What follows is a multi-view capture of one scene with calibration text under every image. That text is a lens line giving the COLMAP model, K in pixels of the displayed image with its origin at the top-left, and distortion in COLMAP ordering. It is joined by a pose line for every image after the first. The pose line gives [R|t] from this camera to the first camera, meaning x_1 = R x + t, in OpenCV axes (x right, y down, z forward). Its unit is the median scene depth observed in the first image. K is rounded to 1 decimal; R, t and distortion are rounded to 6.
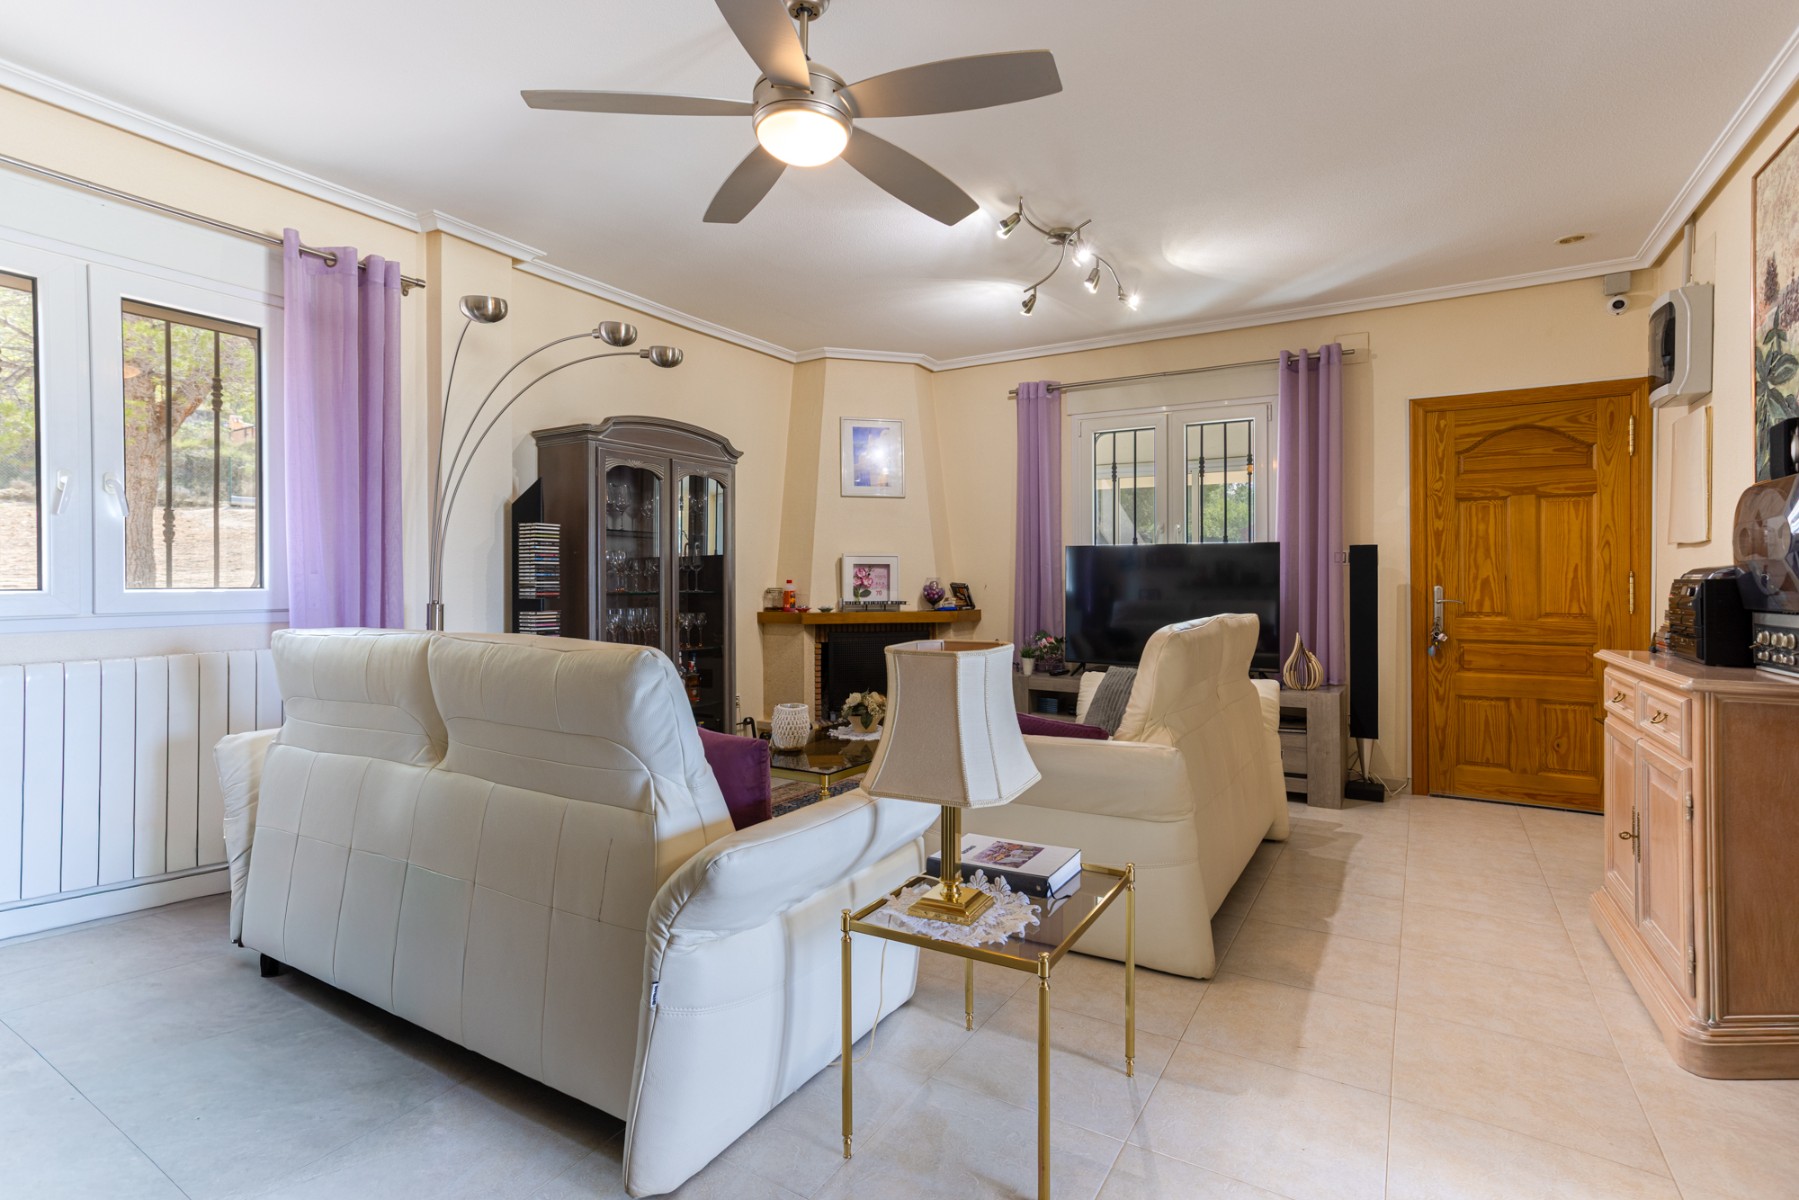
lens RADIAL K [[860.0, 0, 910.1], [0, 860.0, 579.2], [0, 0, 1]] dist [-0.032422, 0.038400]
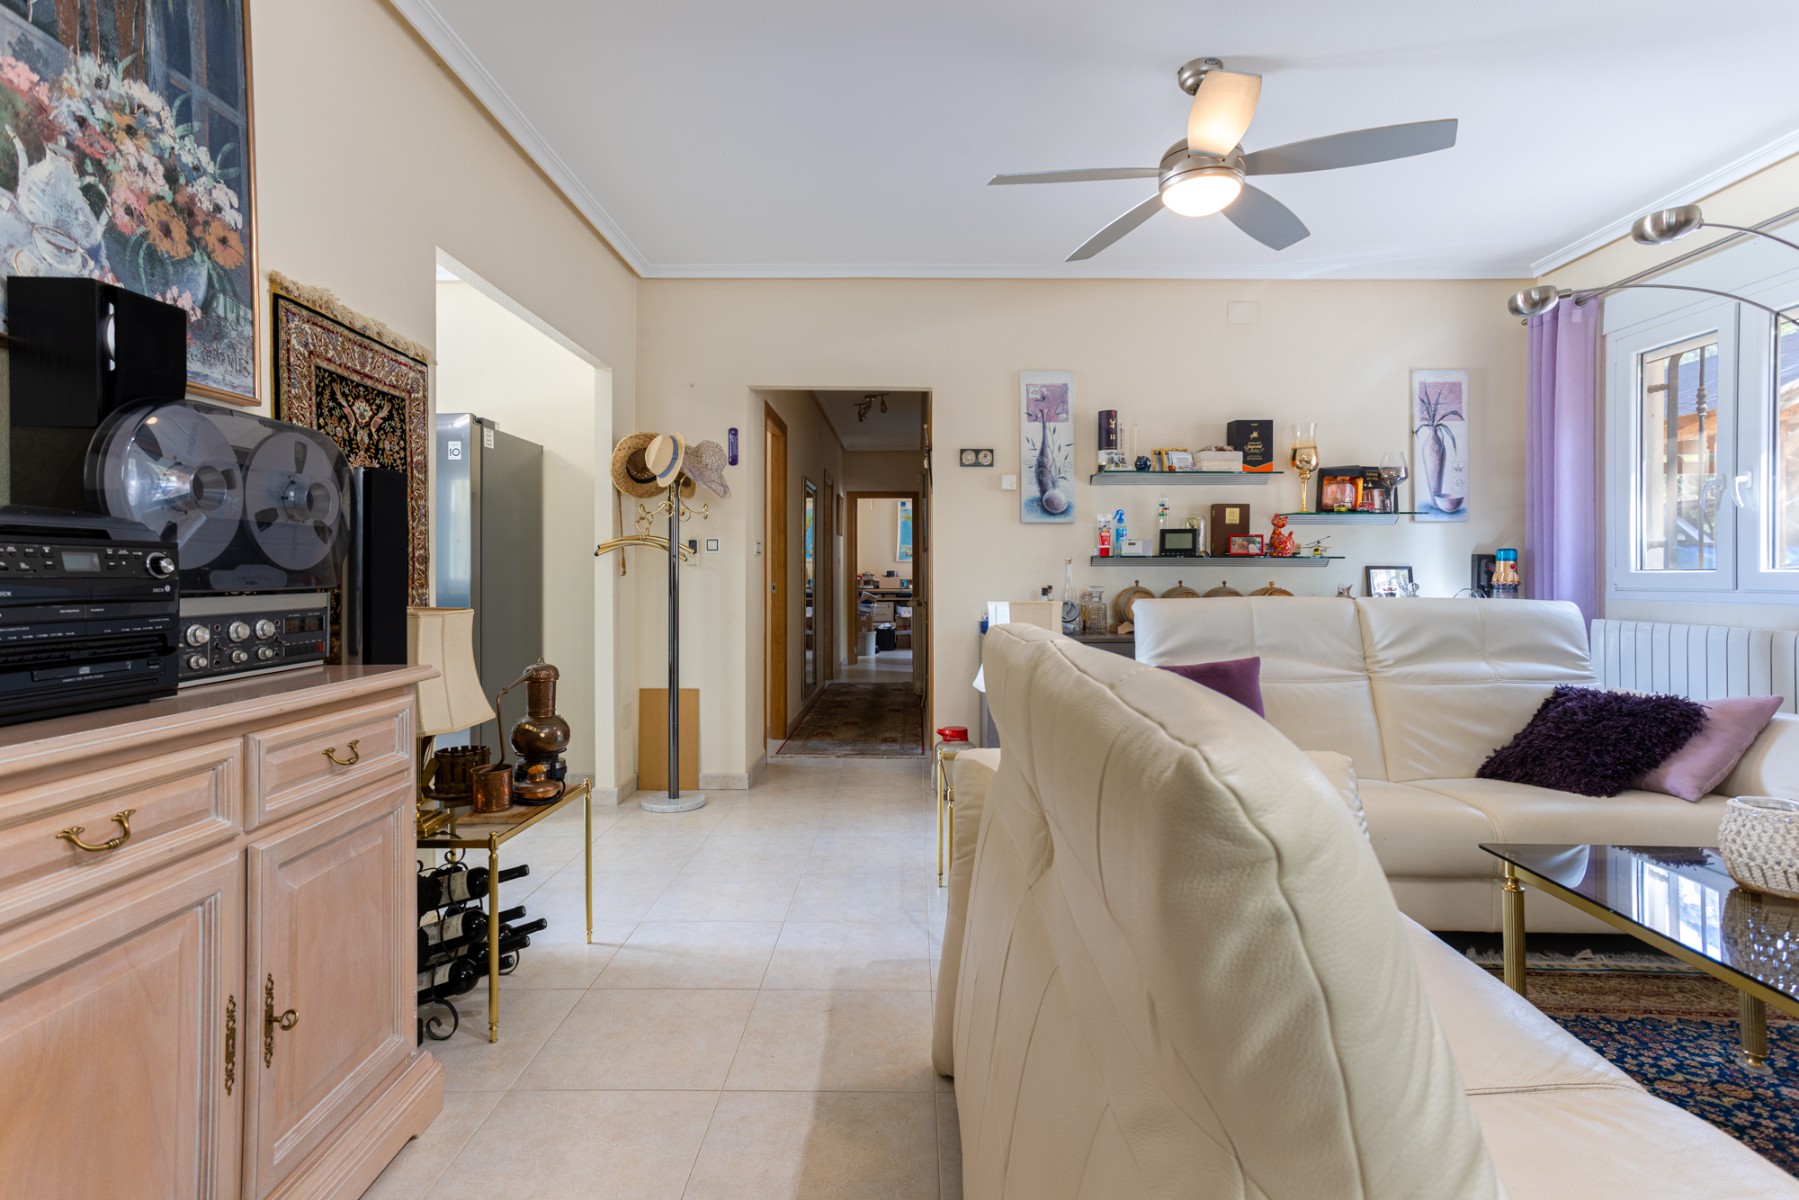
lens RADIAL K [[873.2, 0, 898.1], [0, 873.2, 575.7], [0, 0, 1]] dist [-0.037624, 0.042129]
pose [[-0.865702, 0.002337, -0.500555, 0.454395], [0.000902, 0.999995, 0.003108, 0.010226], [0.500559, 0.002239, -0.865699, 0.974984]]
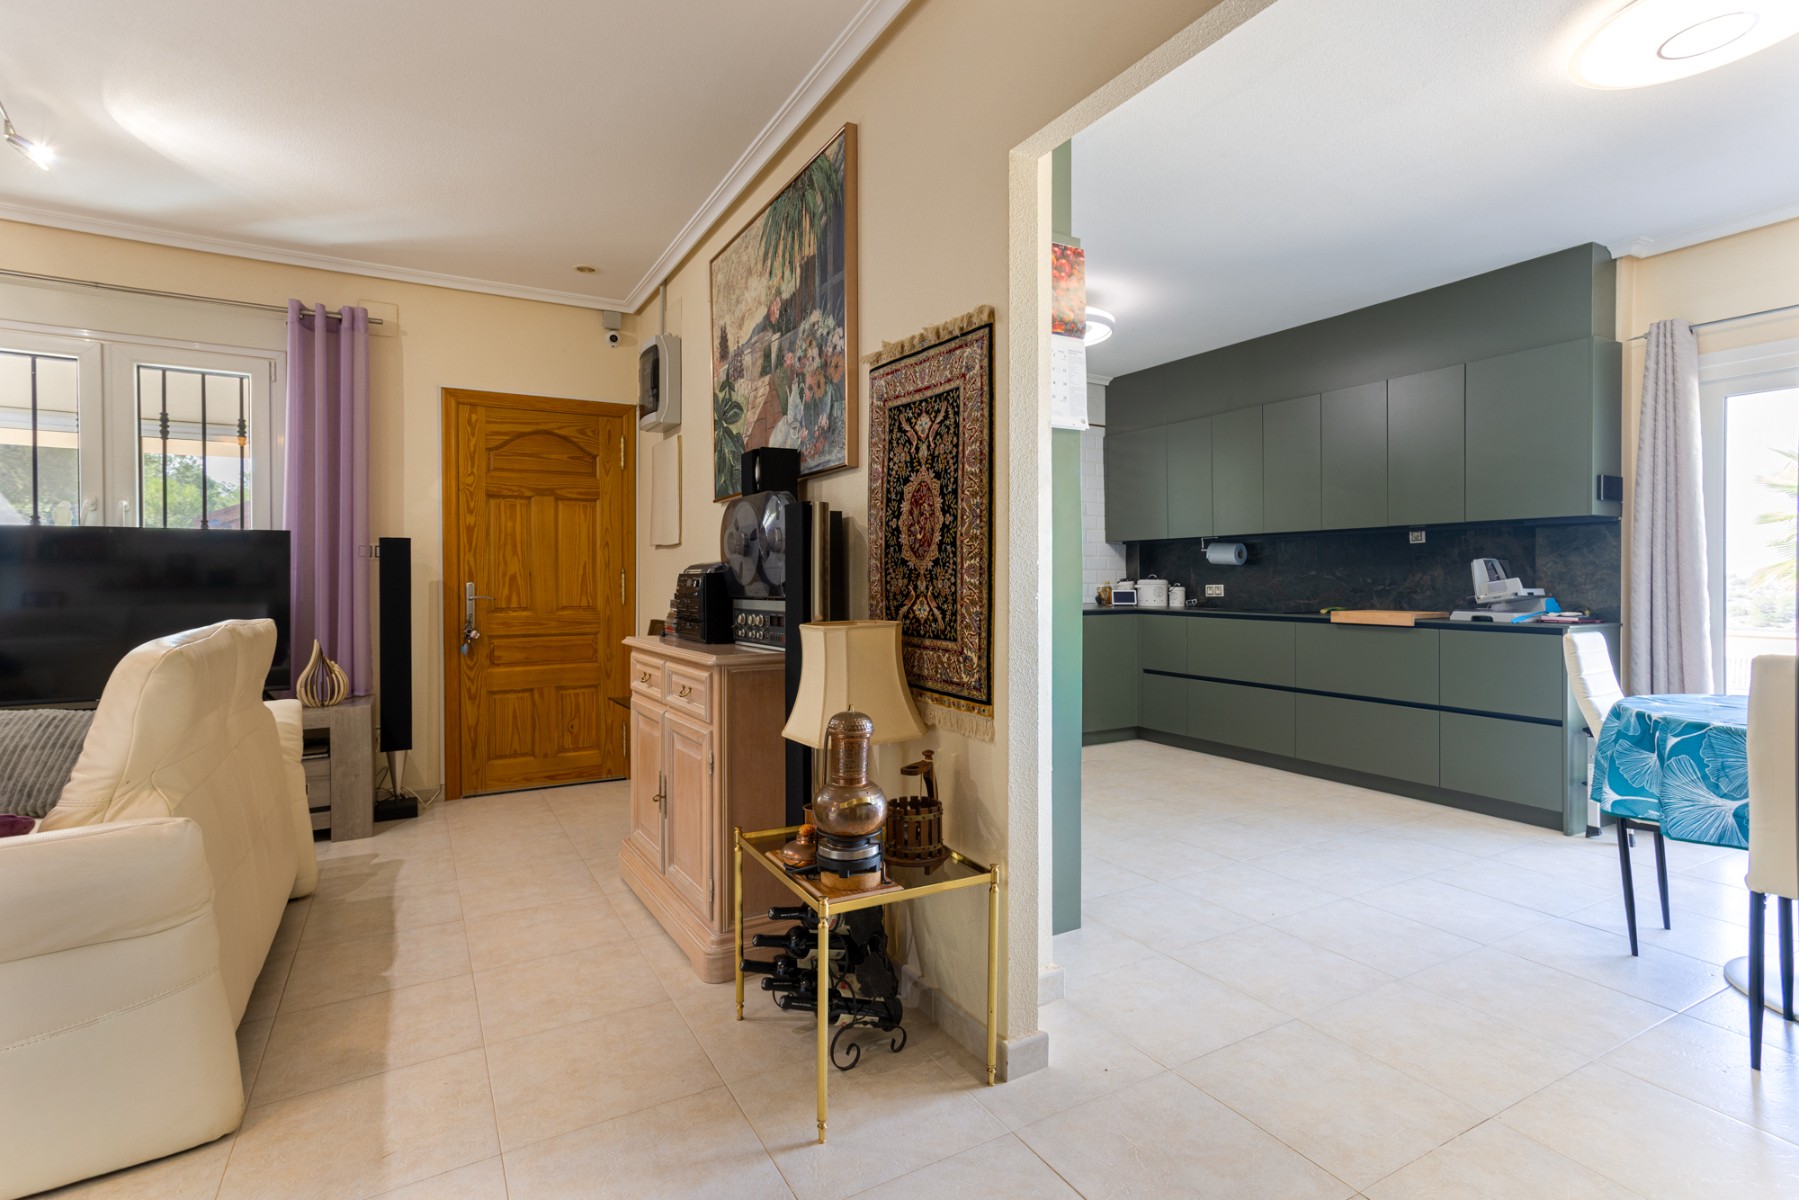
lens RADIAL K [[873.2, 0, 898.1], [0, 873.2, 575.7], [0, 0, 1]] dist [-0.037624, 0.042129]
pose [[0.490989, -0.000209, 0.871166, -0.008515], [0.003377, 0.999993, -0.001664, 0.003757], [-0.871159, 0.003759, 0.490986, 0.090375]]
